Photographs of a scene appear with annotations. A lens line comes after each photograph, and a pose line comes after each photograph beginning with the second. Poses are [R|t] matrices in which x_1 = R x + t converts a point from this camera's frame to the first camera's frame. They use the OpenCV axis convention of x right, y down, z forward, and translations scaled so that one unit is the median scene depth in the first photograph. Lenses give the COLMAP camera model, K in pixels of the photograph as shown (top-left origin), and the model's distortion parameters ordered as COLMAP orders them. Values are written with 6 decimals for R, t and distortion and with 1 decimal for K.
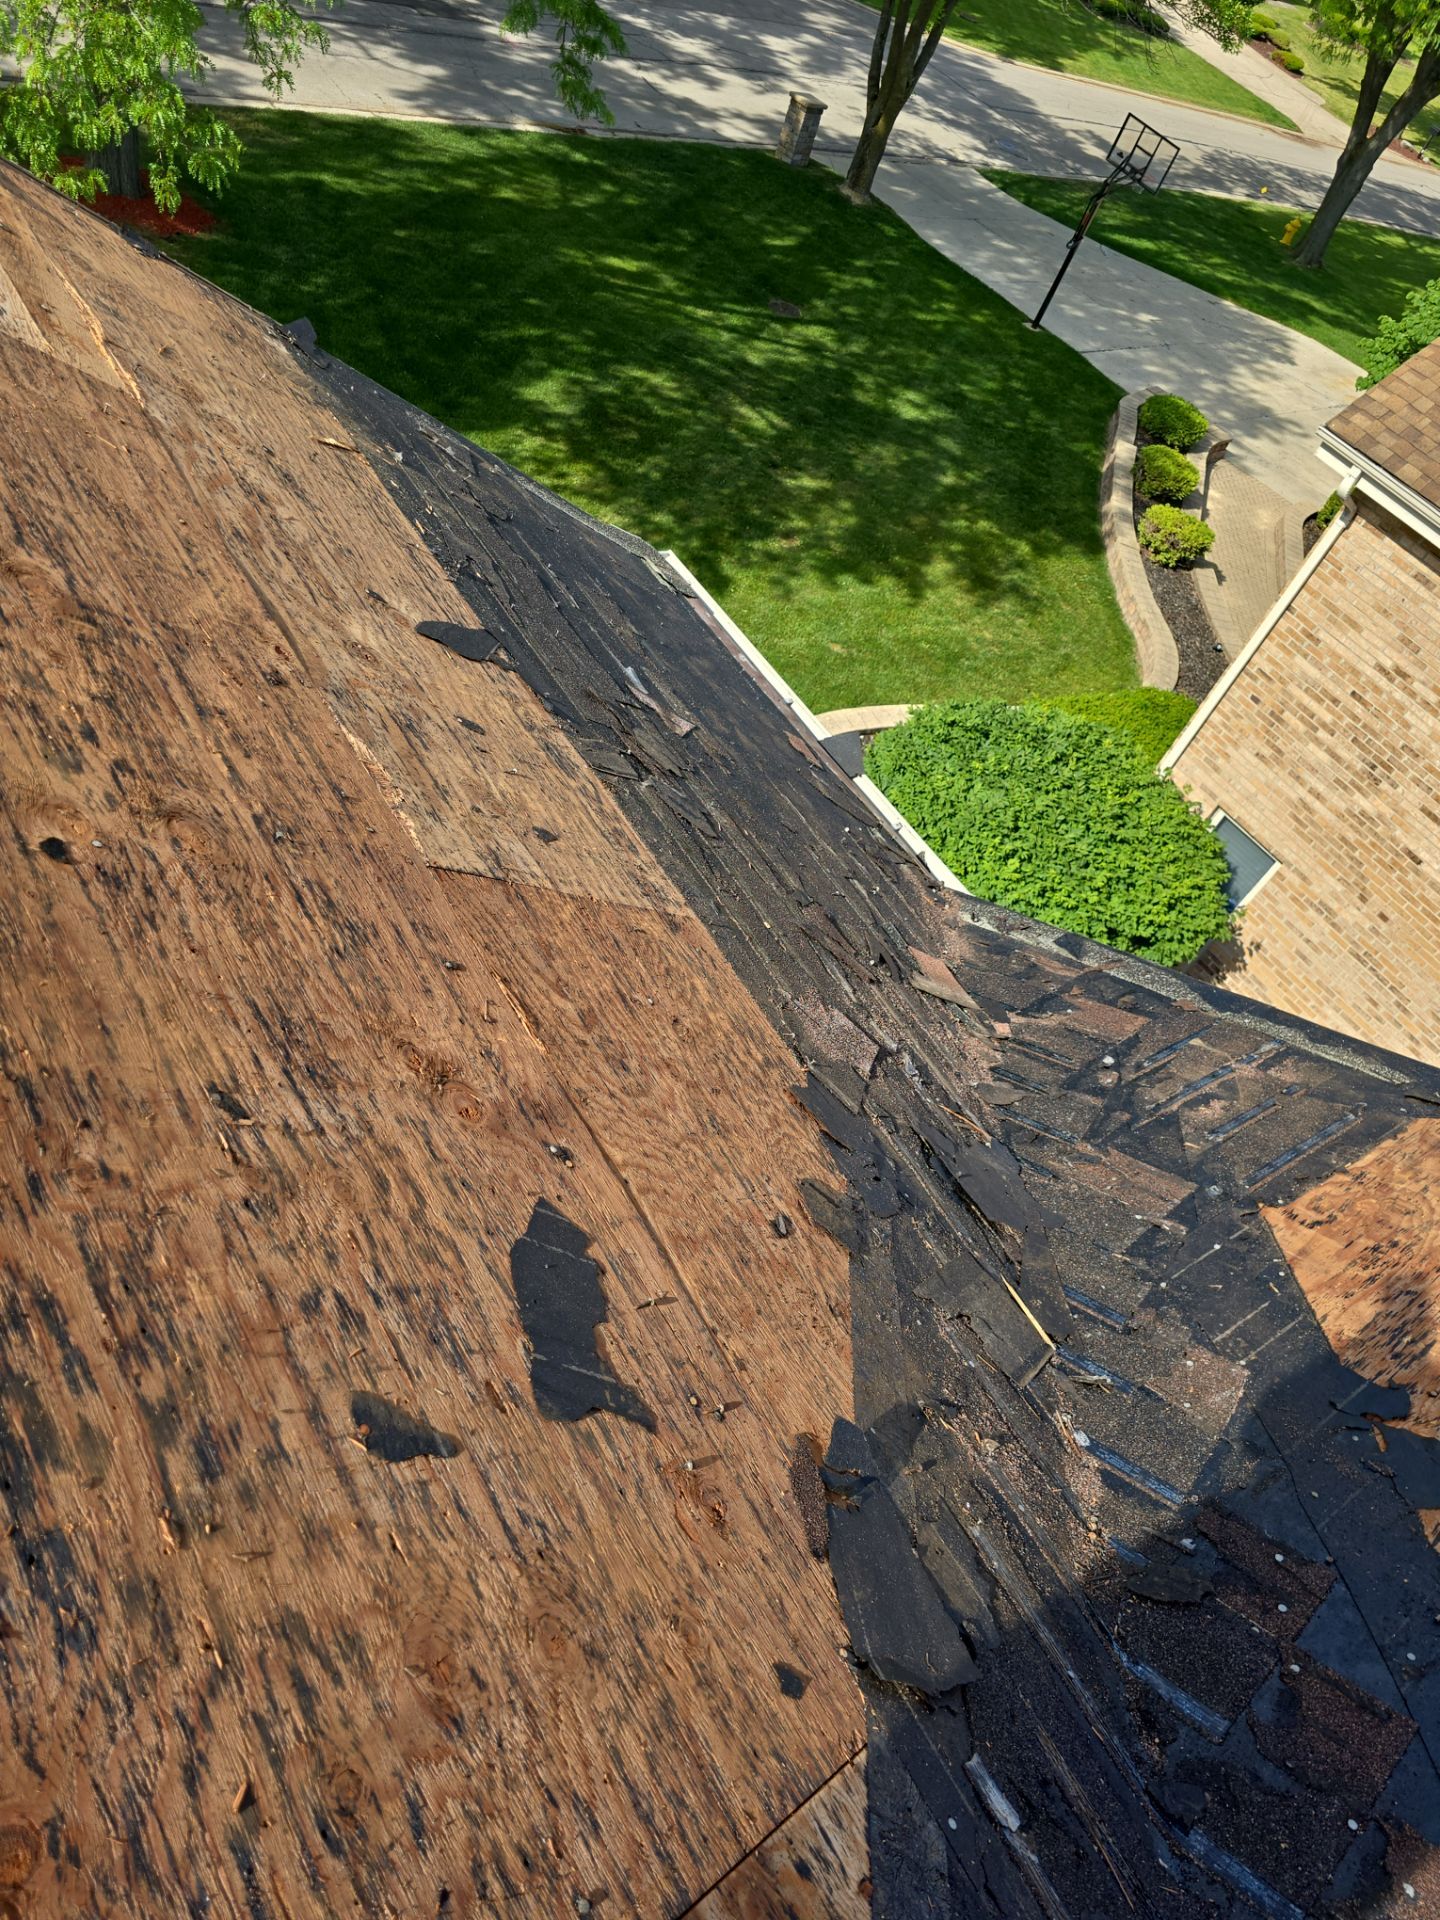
lens RADIAL K [[1312.9, 0, 714.8], [0, 1312.9, 957.0], [0, 0, 1]] dist [0.048708, -0.055970]
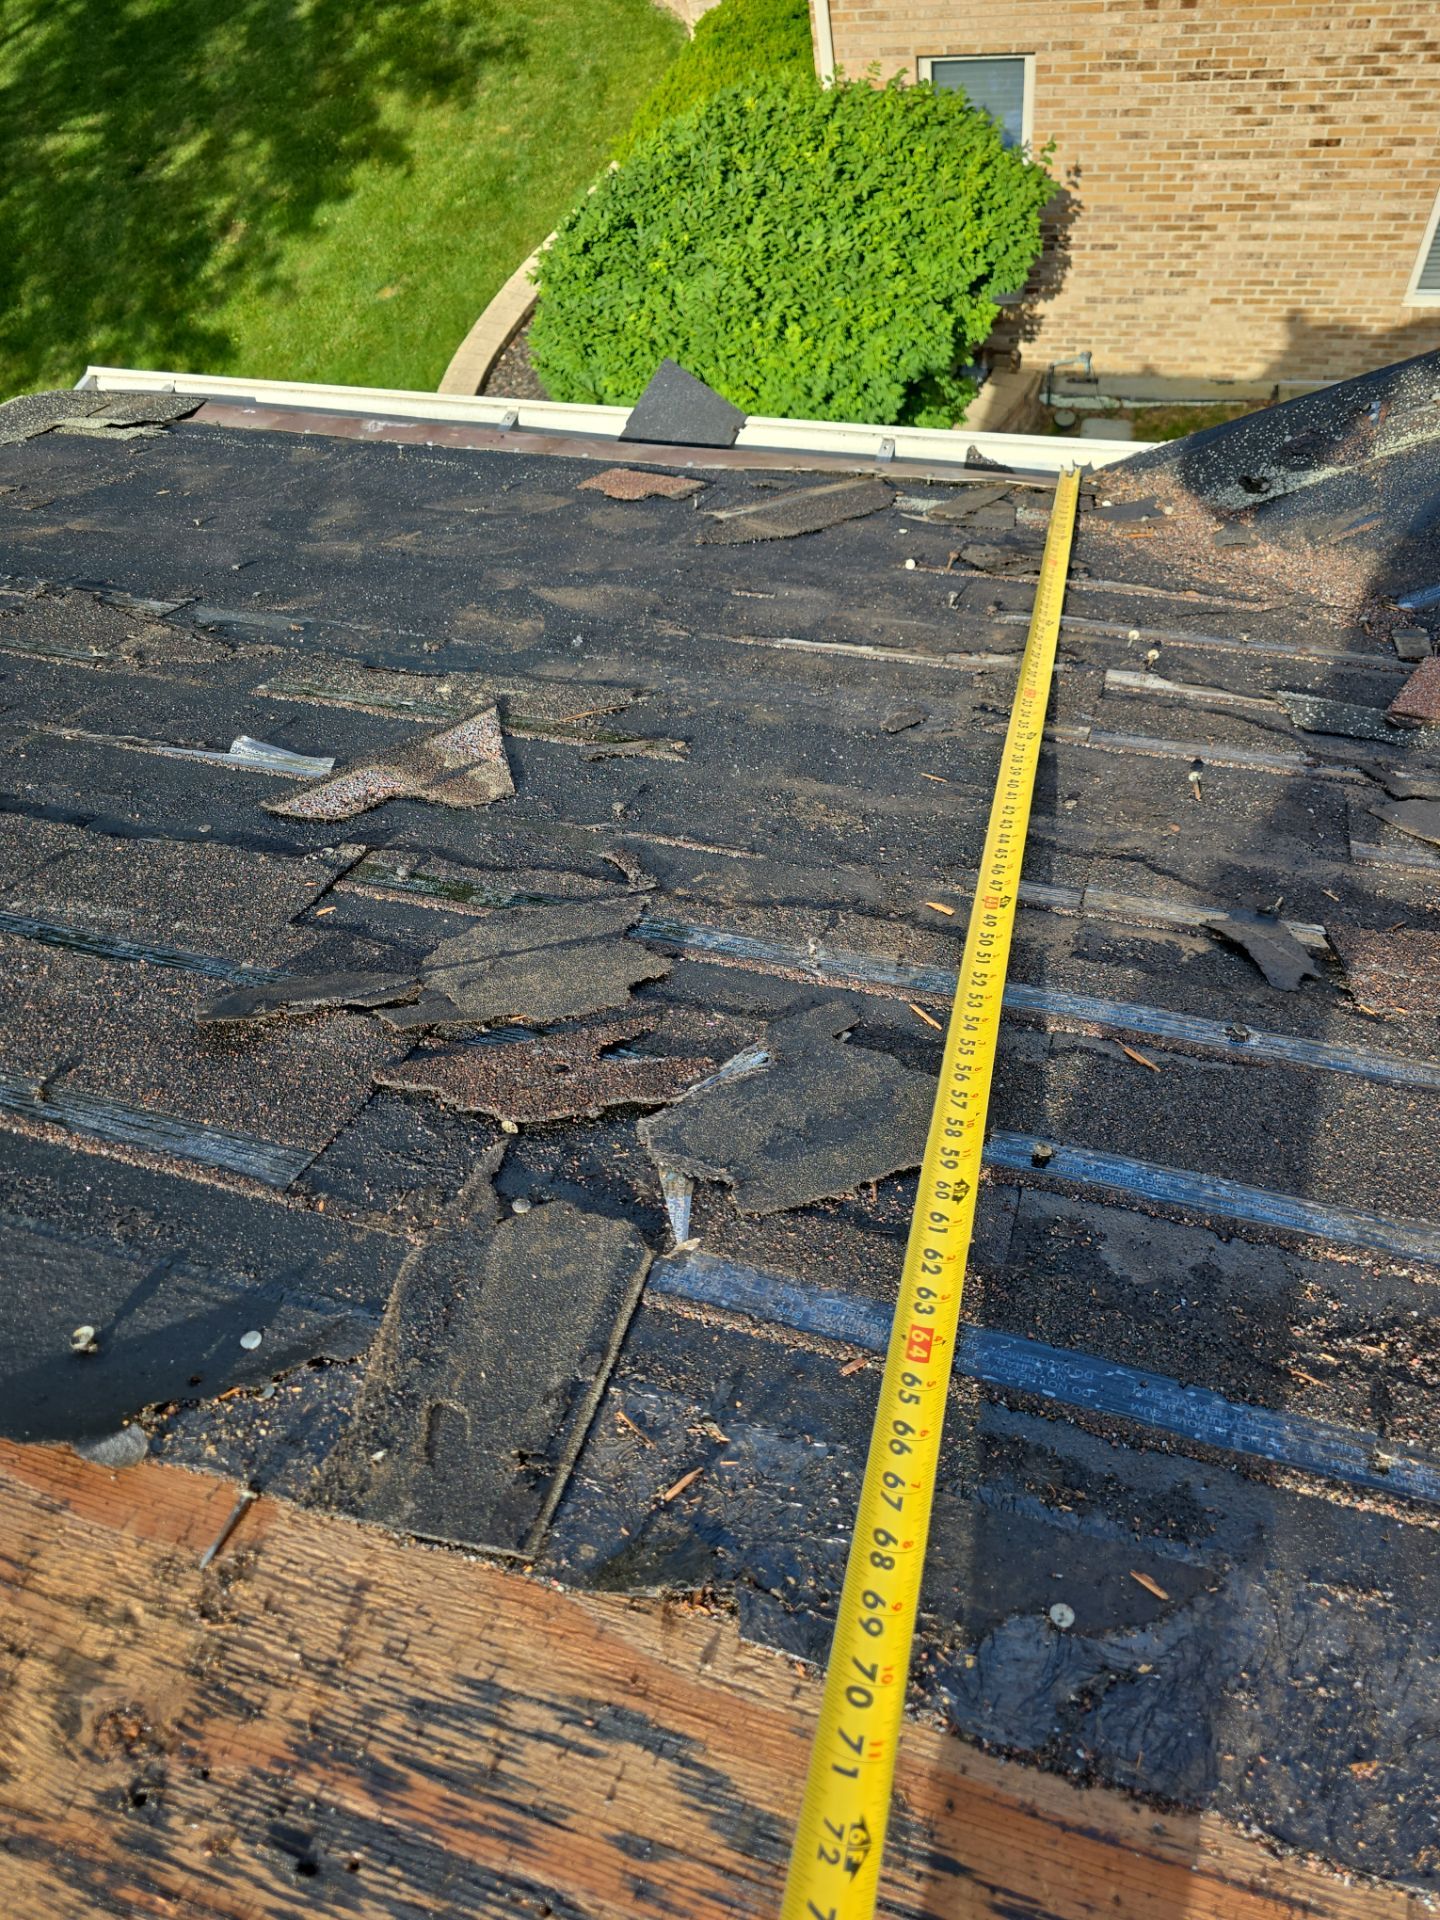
lens RADIAL K [[1312.9, 0, 739.8], [0, 1312.9, 974.0], [0, 0, 1]] dist [0.048708, -0.055970]
pose [[0.679343, -0.729979, -0.074991, 0.001120], [0.719299, 0.642184, 0.264970, -0.055730], [-0.145264, -0.233946, 0.961336, 0.202093]]
